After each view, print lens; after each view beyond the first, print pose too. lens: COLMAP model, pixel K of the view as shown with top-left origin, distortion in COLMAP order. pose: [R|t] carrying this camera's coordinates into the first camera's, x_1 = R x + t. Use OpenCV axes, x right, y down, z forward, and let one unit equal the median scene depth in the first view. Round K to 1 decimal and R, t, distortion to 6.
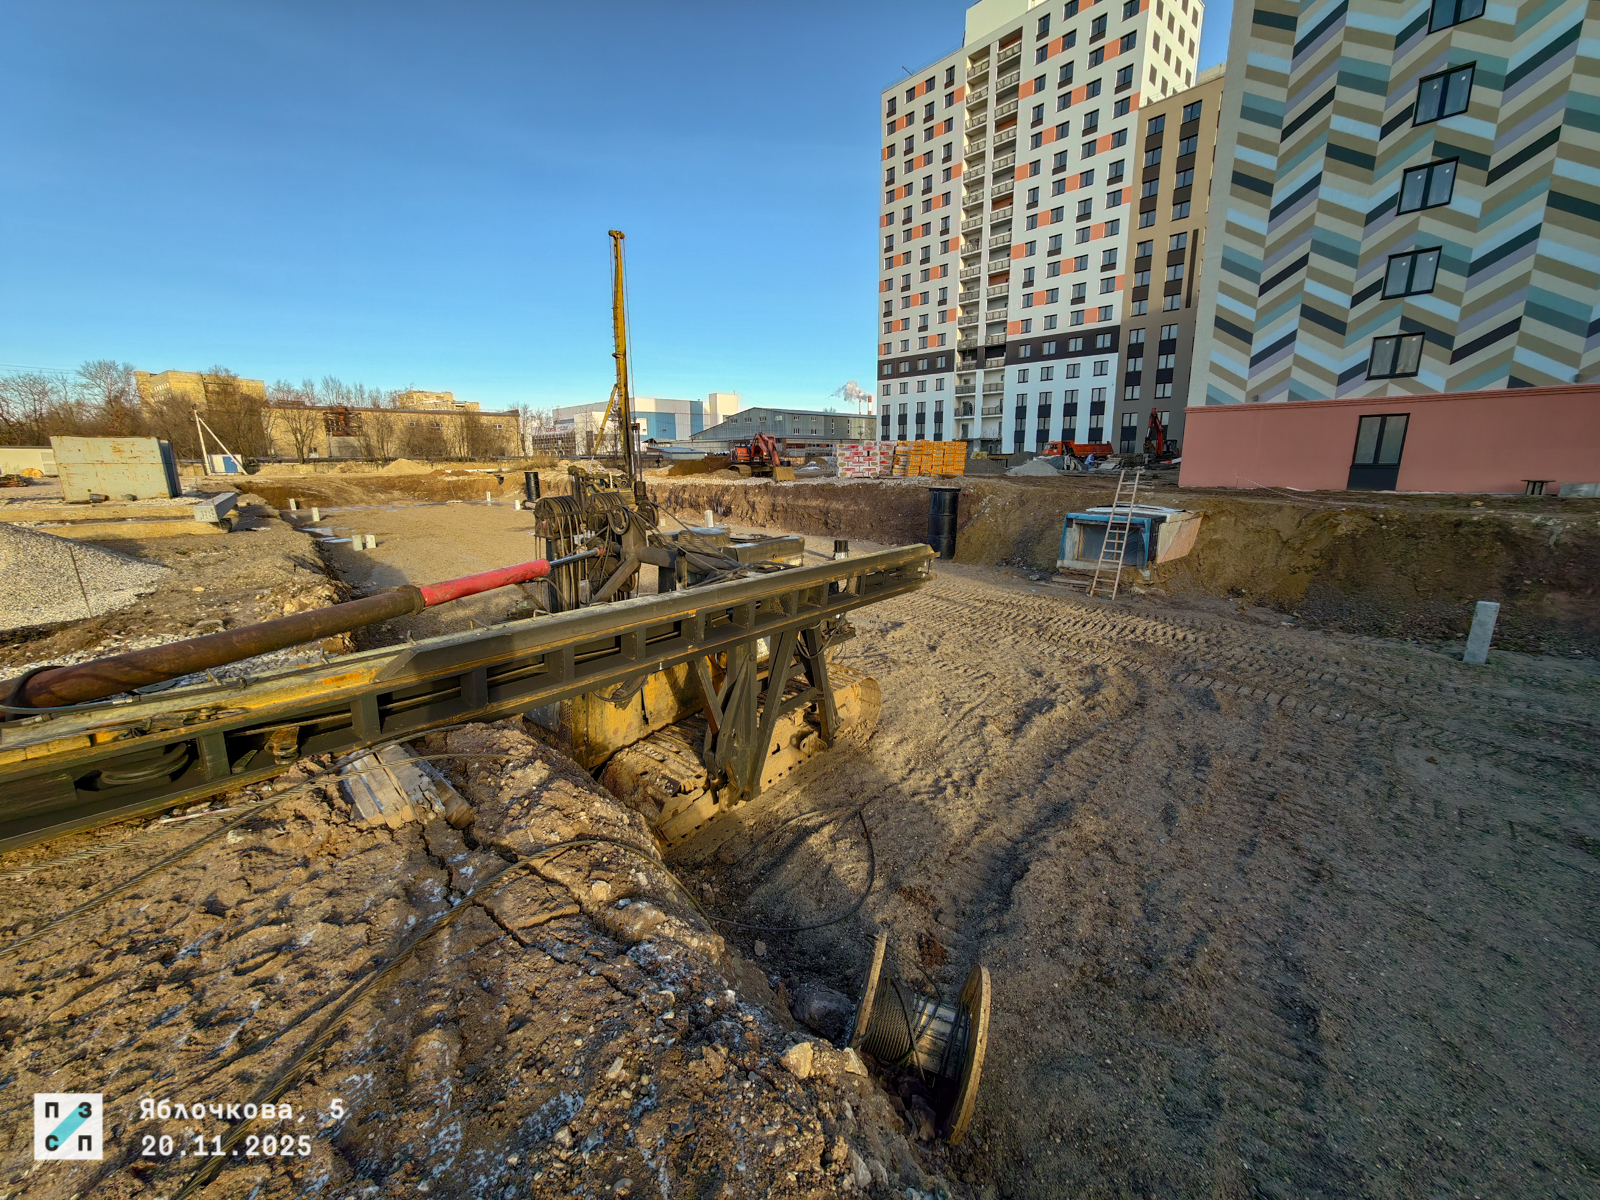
lens RADIAL K [[635.3, 0, 803.1], [0, 635.3, 596.1], [0, 0, 1]] dist [-0.044507, 0.022975]
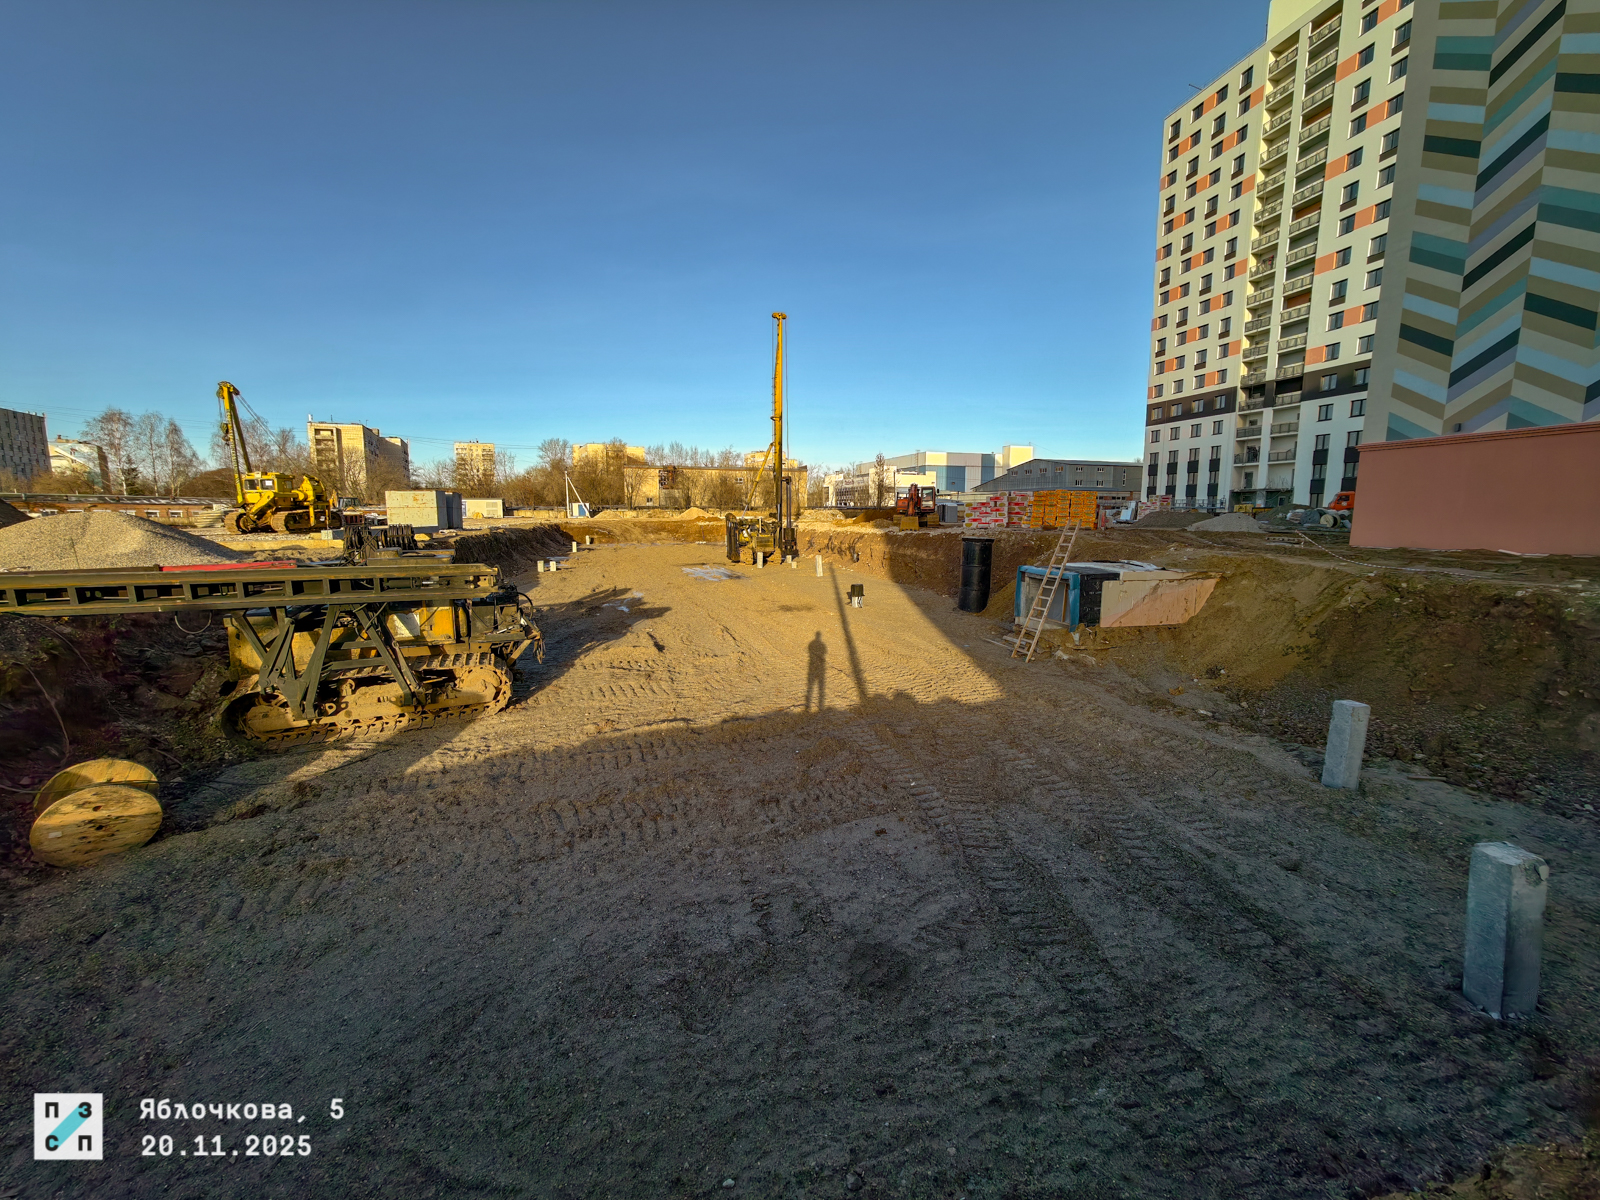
lens RADIAL K [[670.0, 0, 904.3], [0, 670.0, 605.1], [0, 0, 1]] dist [-0.051674, 0.044750]
pose [[0.898944, 0.067774, -0.432789, 0.250980], [-0.100419, 0.993533, -0.052994, -0.002336], [0.426399, 0.091099, 0.899936, 0.022120]]
